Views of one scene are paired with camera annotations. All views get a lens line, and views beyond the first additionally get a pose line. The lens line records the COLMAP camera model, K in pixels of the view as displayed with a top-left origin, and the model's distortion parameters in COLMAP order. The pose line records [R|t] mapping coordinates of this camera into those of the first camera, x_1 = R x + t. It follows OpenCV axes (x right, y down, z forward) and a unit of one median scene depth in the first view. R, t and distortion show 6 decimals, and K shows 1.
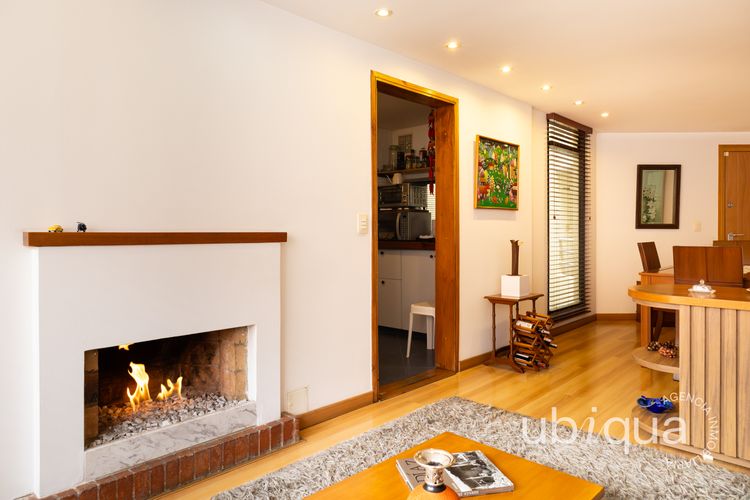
lens RADIAL K [[494.3, 0, 377.5], [0, 494.3, 240.1], [0, 0, 1]] dist [-0.007796, 0.003306]
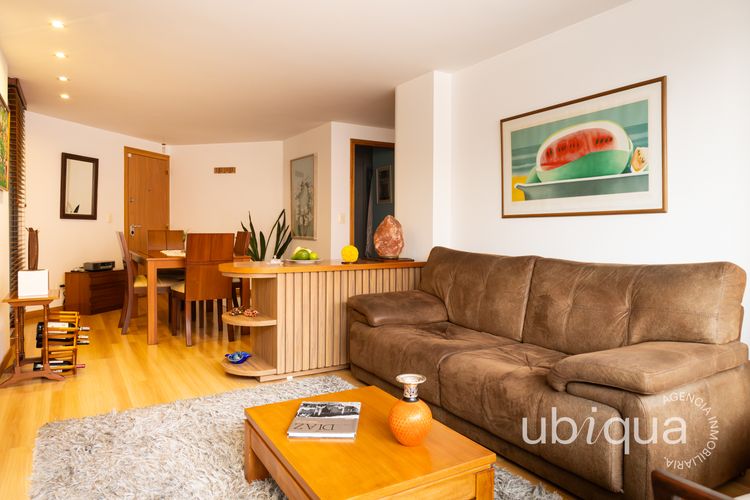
lens RADIAL K [[494.3, 0, 377.5], [0, 494.3, 240.1], [0, 0, 1]] dist [-0.007796, 0.003306]
pose [[0.257595, -0.016973, 0.966104, -0.369756], [0.007069, 0.999852, 0.015681, 0.012216], [-0.966227, 0.002790, 0.257677, 0.225022]]
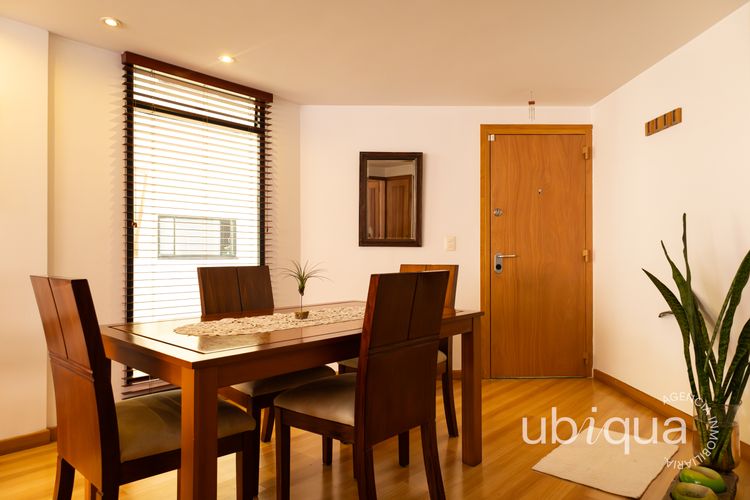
lens RADIAL K [[488.4, 0, 375.0], [0, 488.4, 250.0], [0, 0, 1]] dist [-0.000239, -0.000351]
pose [[0.999715, 0.003802, 0.023582, 0.785524], [-0.003117, 0.999575, -0.028989, 0.002060], [-0.023682, 0.028907, 0.999302, 0.488922]]
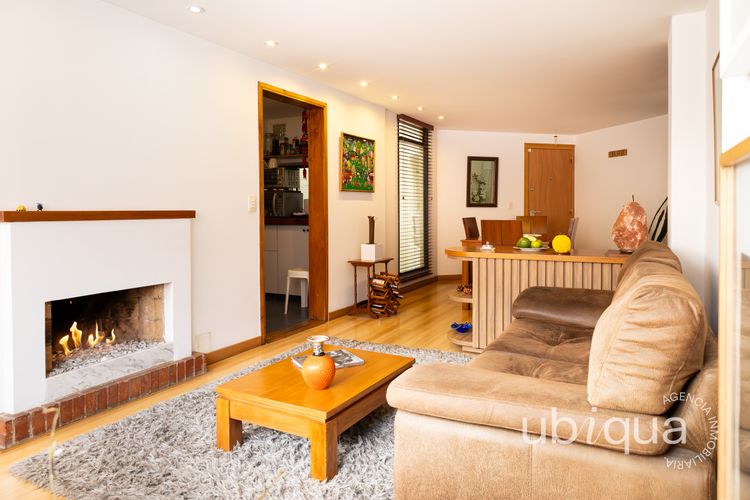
lens RADIAL K [[499.1, 0, 391.7], [0, 499.1, 216.5], [0, 0, 1]] dist [0.002976, 0.000498]
pose [[0.956110, -0.004288, 0.292977, -0.047255], [0.004892, 0.999987, -0.001331, 0.002542], [-0.292967, 0.002706, 0.956119, -0.238198]]
